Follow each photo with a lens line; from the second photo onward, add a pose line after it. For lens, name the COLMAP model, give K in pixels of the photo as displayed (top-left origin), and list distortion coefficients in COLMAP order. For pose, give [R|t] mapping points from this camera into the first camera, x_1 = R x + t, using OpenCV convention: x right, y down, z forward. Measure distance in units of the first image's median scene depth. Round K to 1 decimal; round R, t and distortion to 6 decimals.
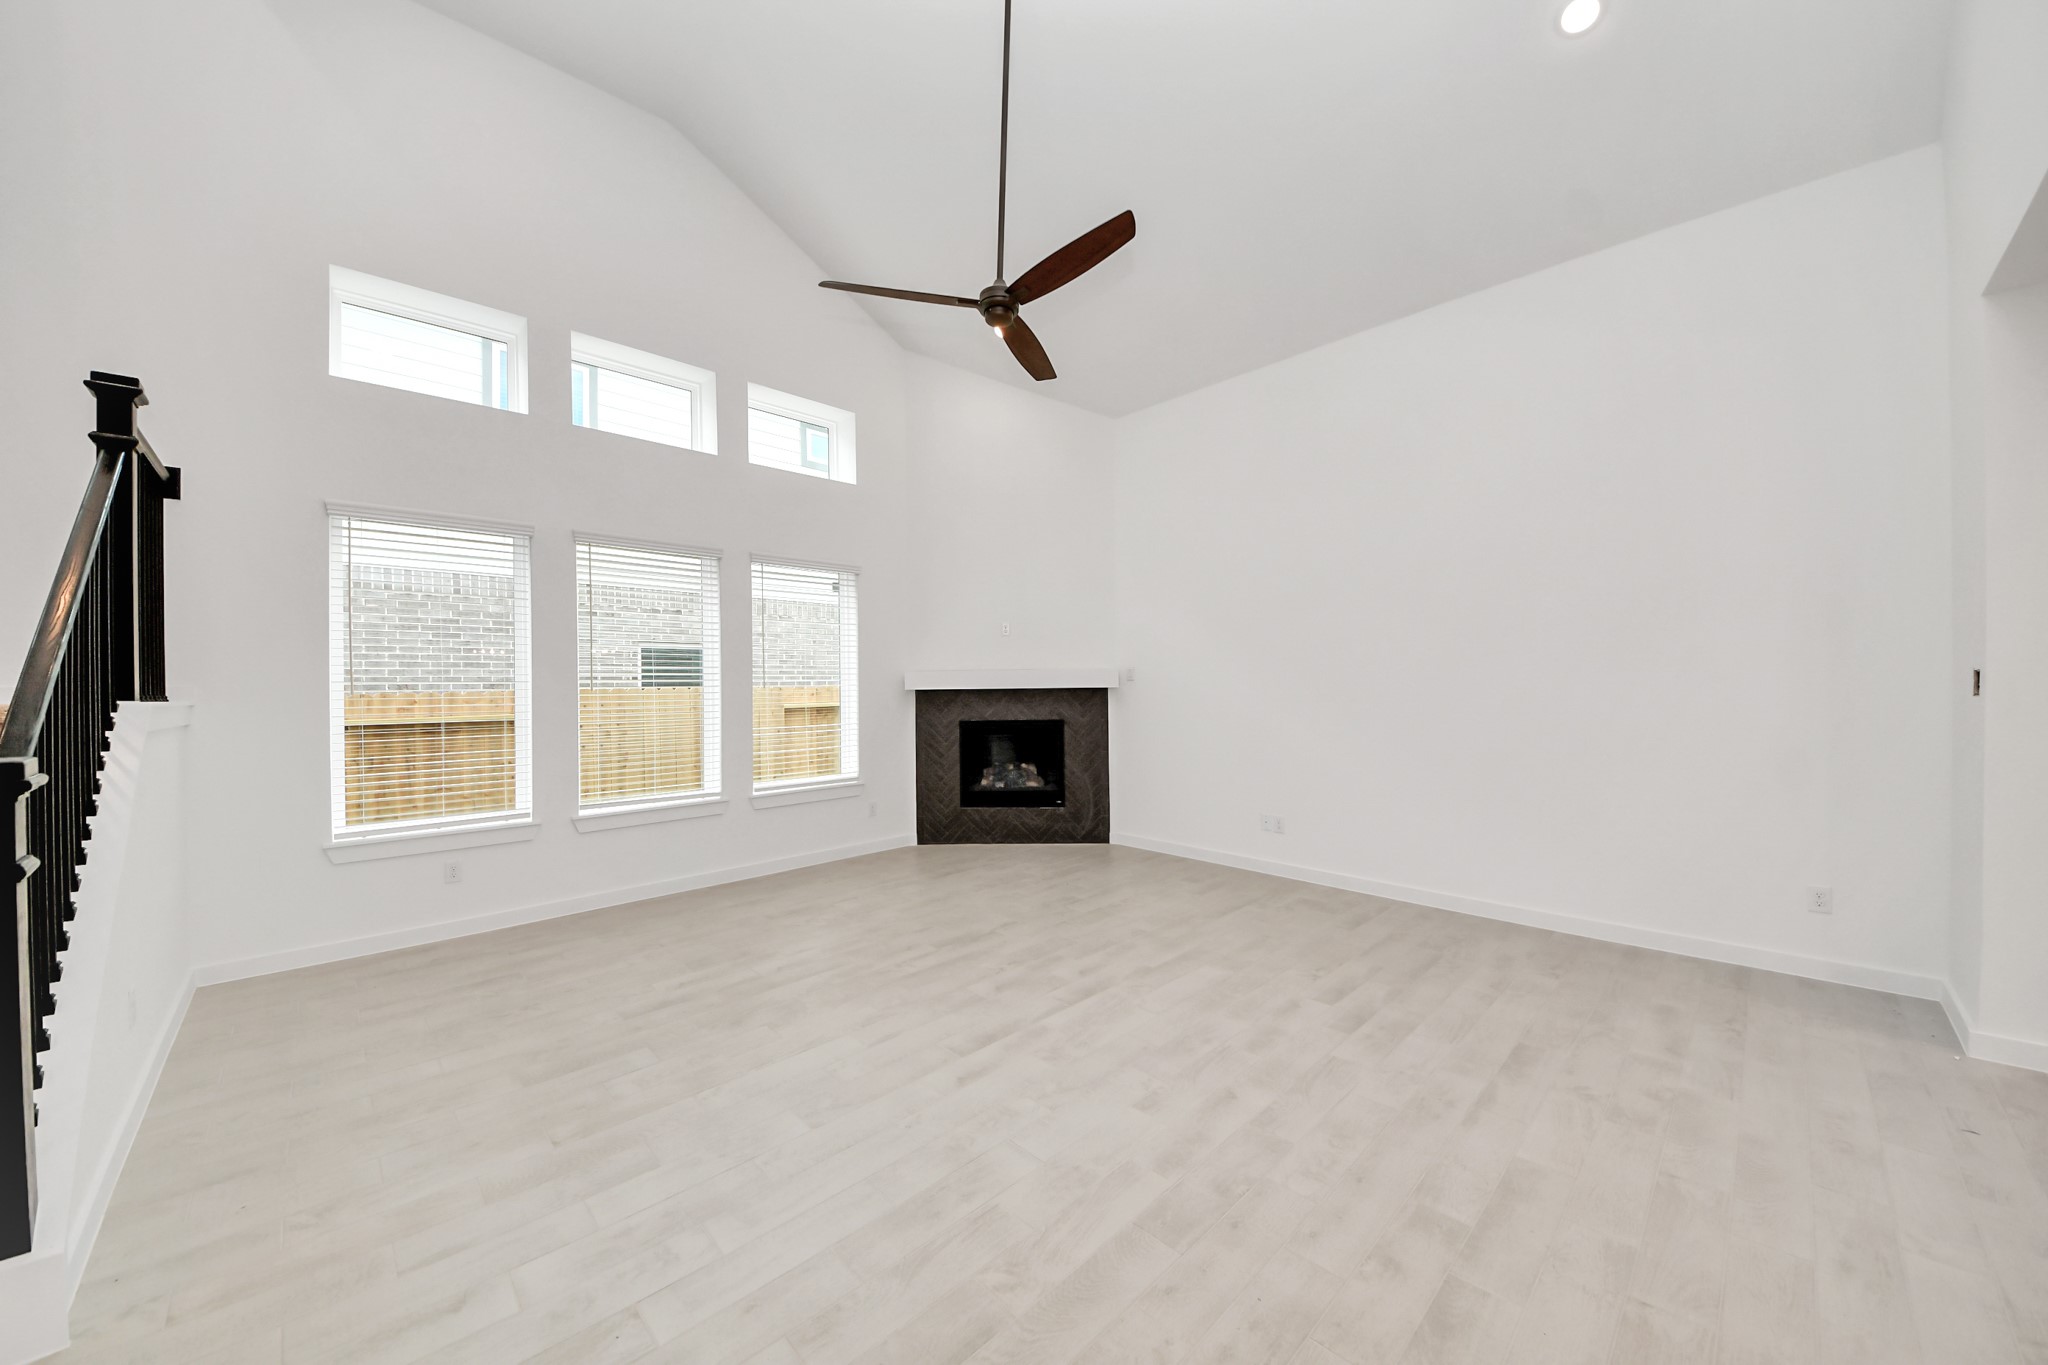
lens RADIAL K [[726.4, 0, 1024.0], [0, 726.4, 682.5], [0, 0, 1]] dist [0.043217, -0.019298]
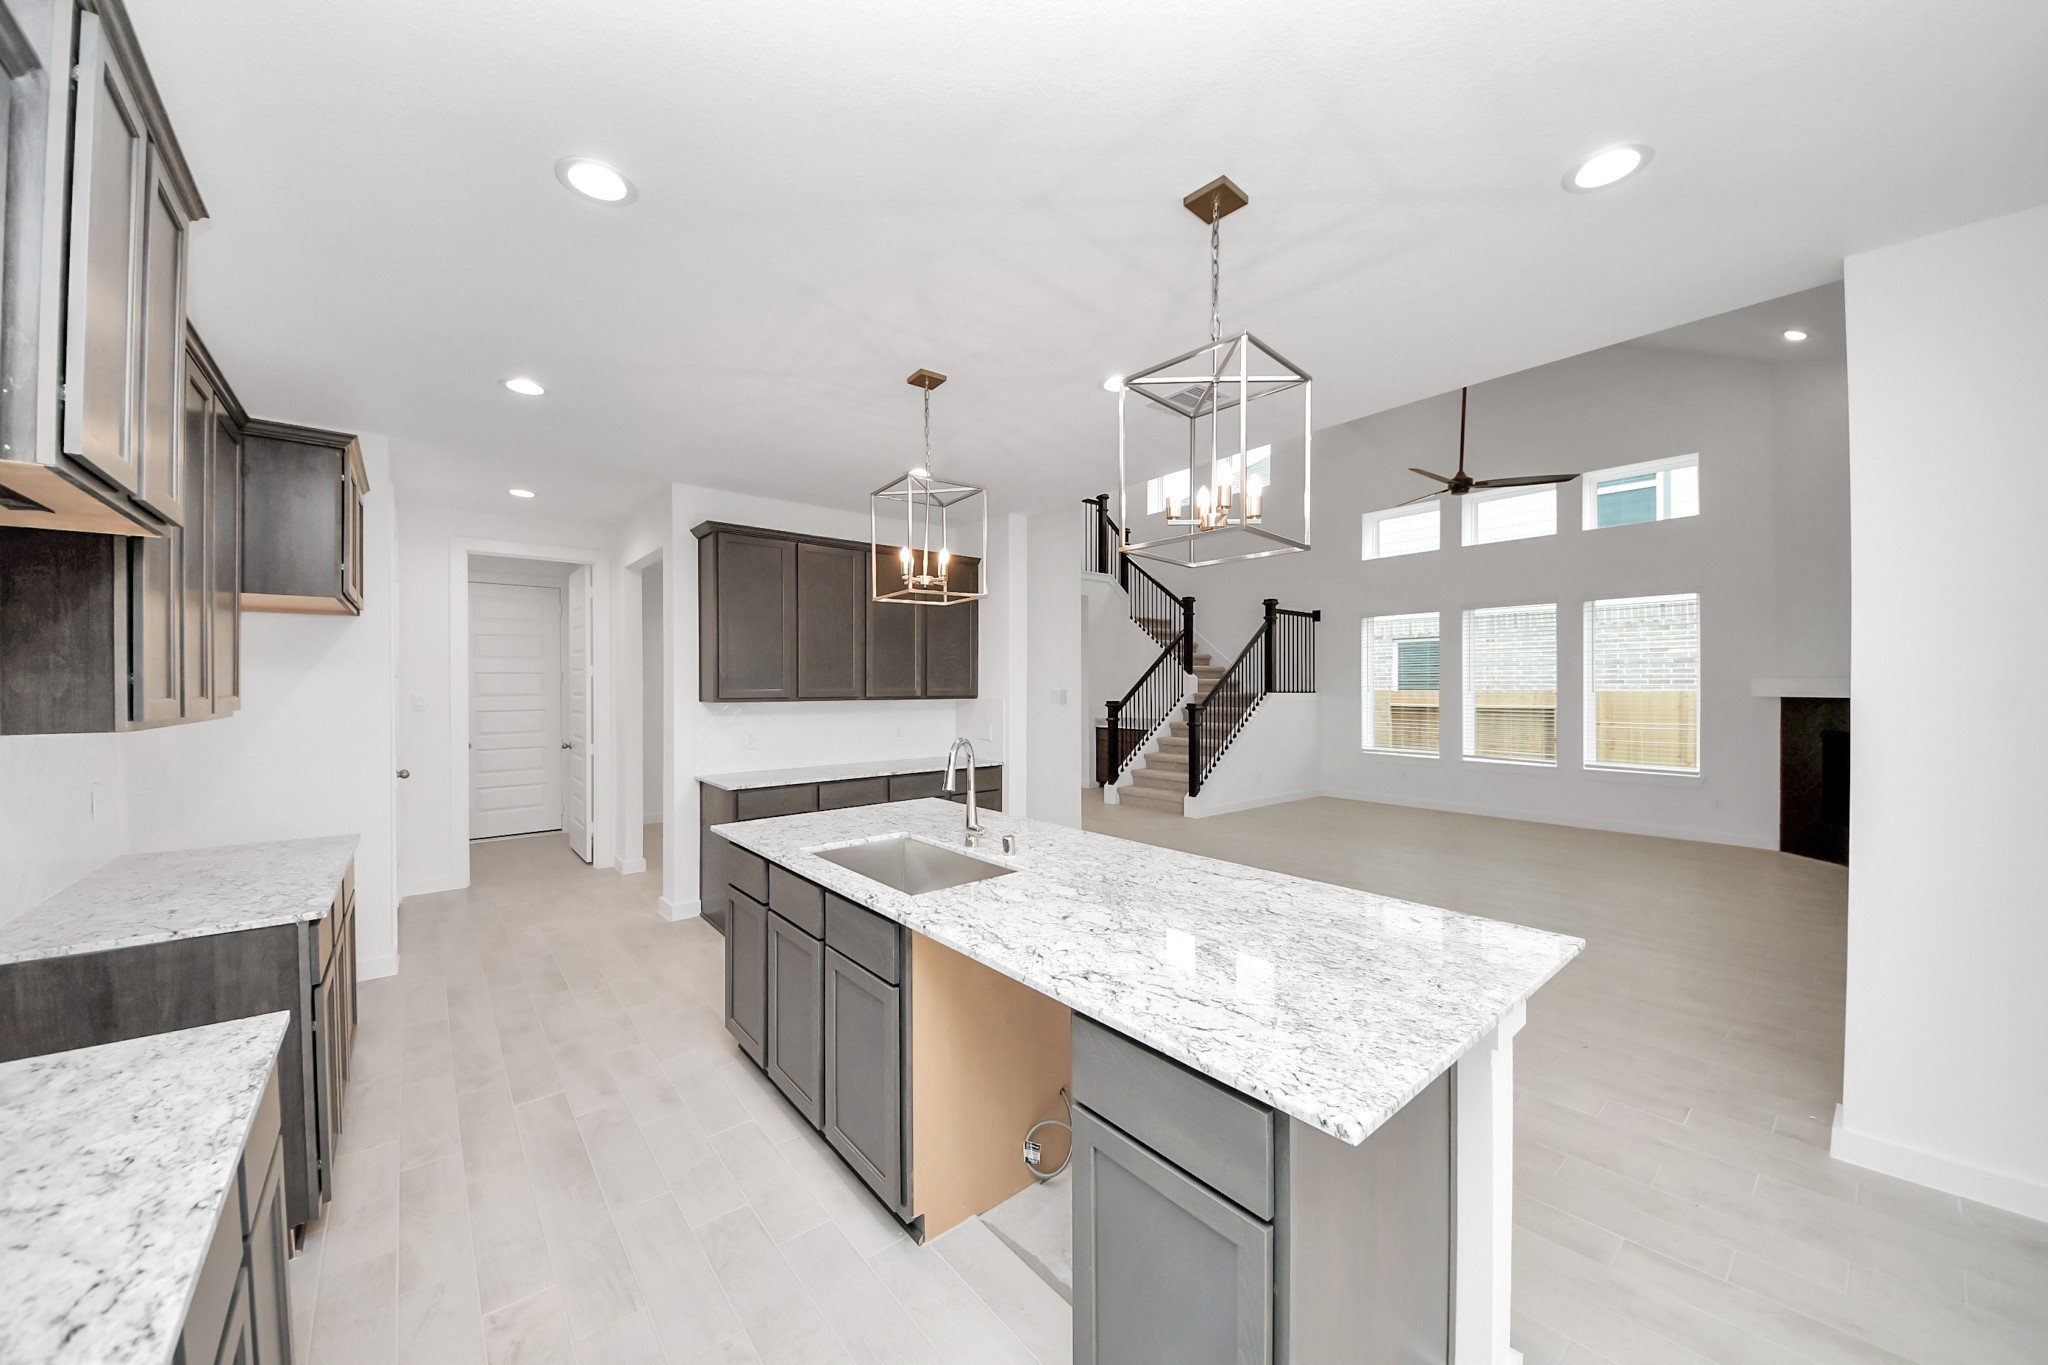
lens RADIAL K [[743.8, 0, 1019.6], [0, 743.8, 675.9], [0, 0, 1]] dist [0.021359, -0.020911]
pose [[-0.052103, -0.000291, -0.998642, 1.450024], [0.004268, 0.999991, -0.000514, -0.032824], [0.998633, -0.004289, -0.052101, 0.001436]]
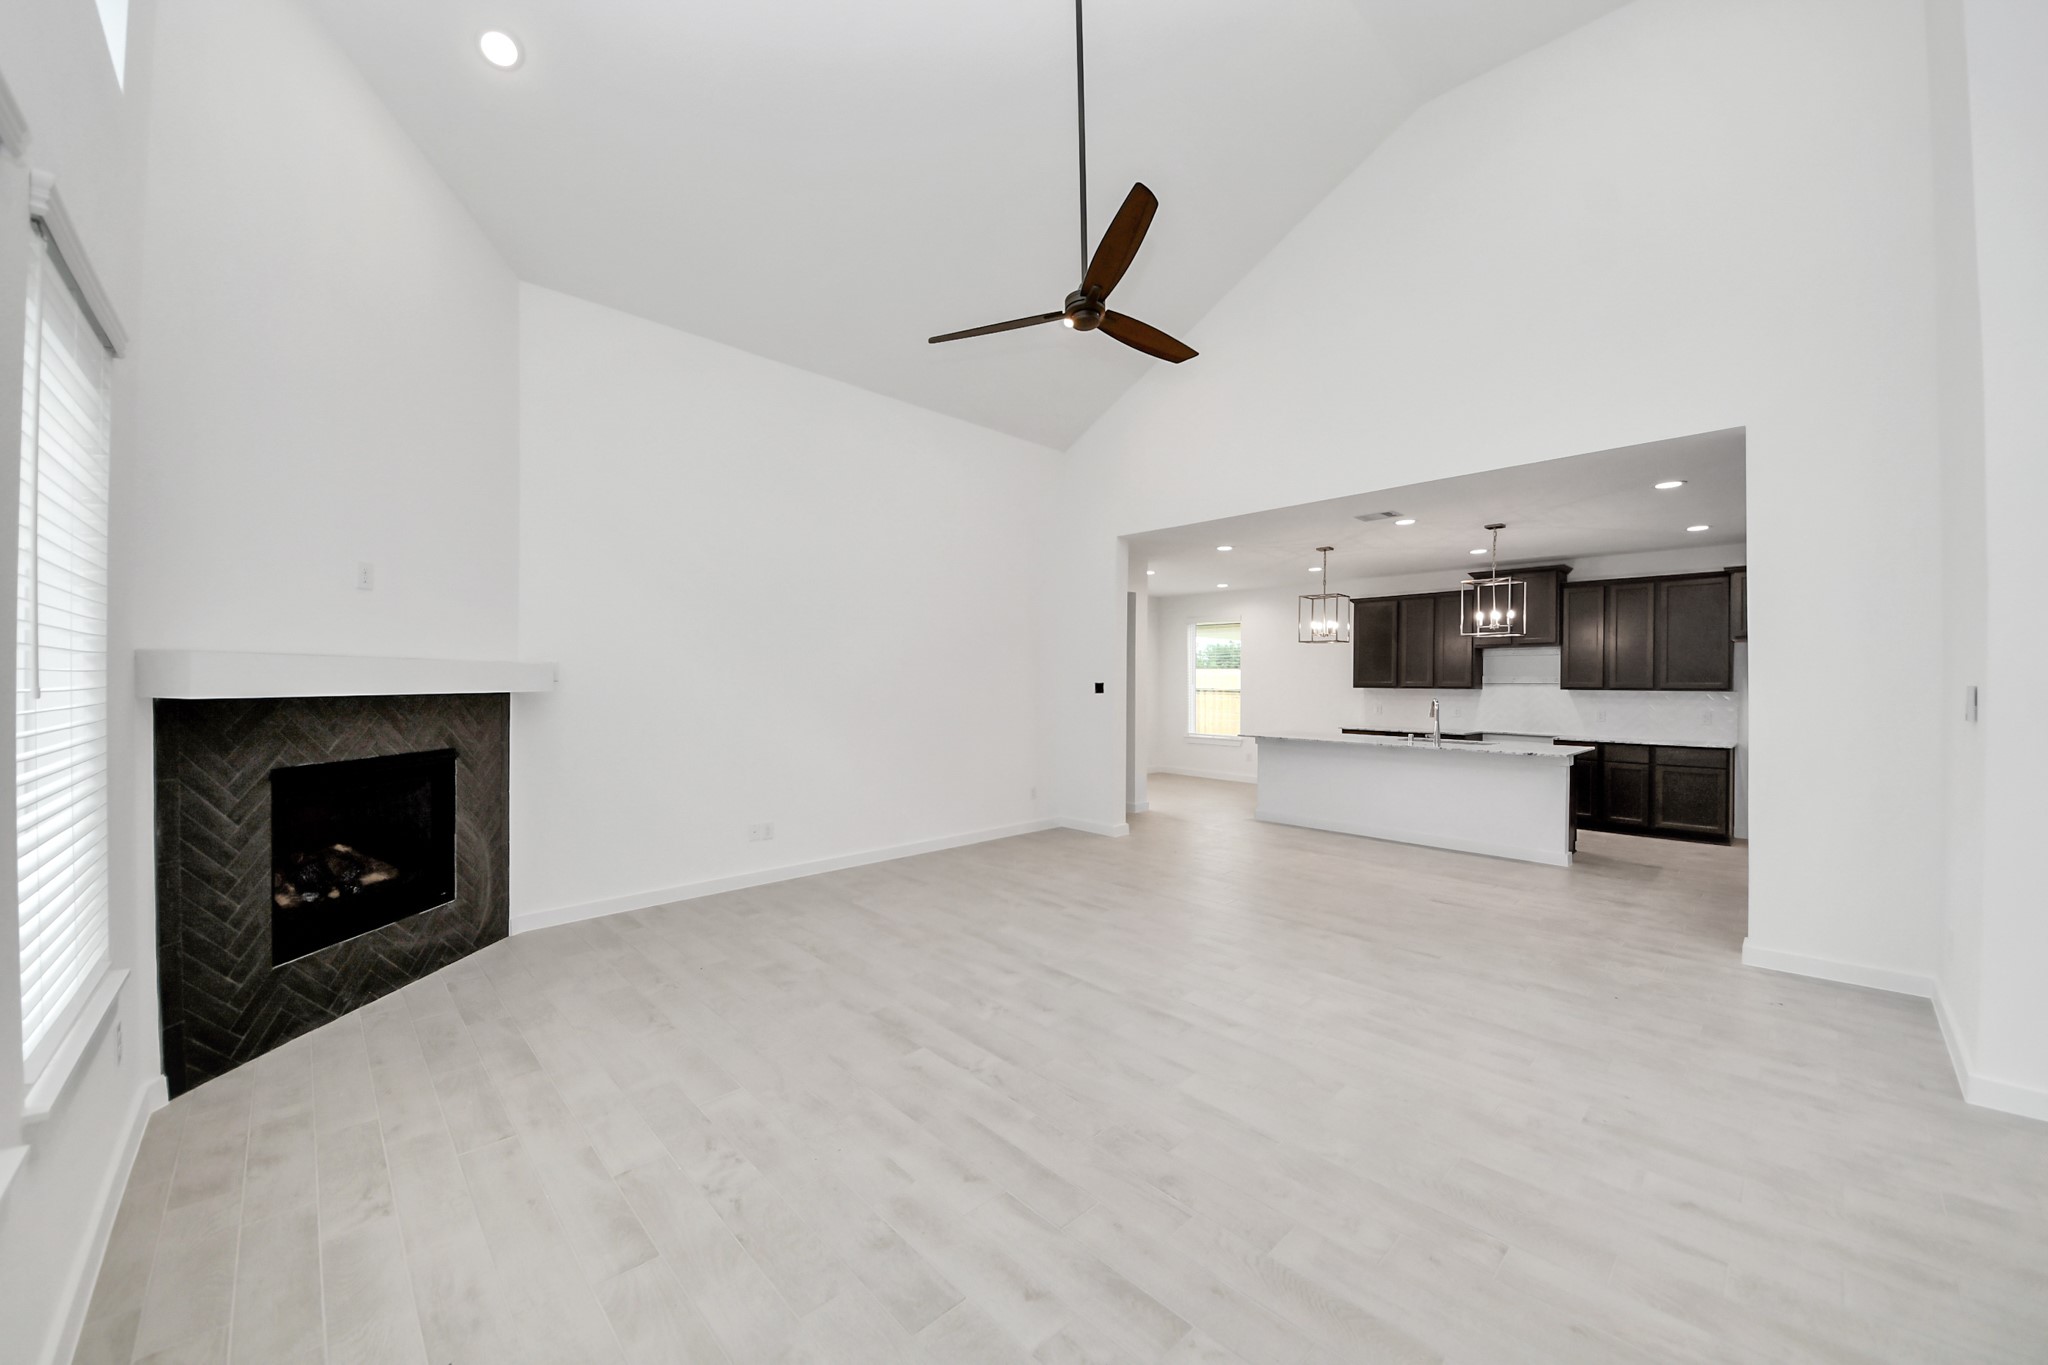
lens RADIAL K [[729.0, 0, 1006.3], [0, 729.0, 686.9], [0, 0, 1]] dist [0.020515, -0.019197]
pose [[0.028756, 0.003826, 0.999579, -0.800558], [-0.000332, 0.999993, -0.003818, 0.006609], [-0.999586, -0.000222, 0.028757, 0.842661]]
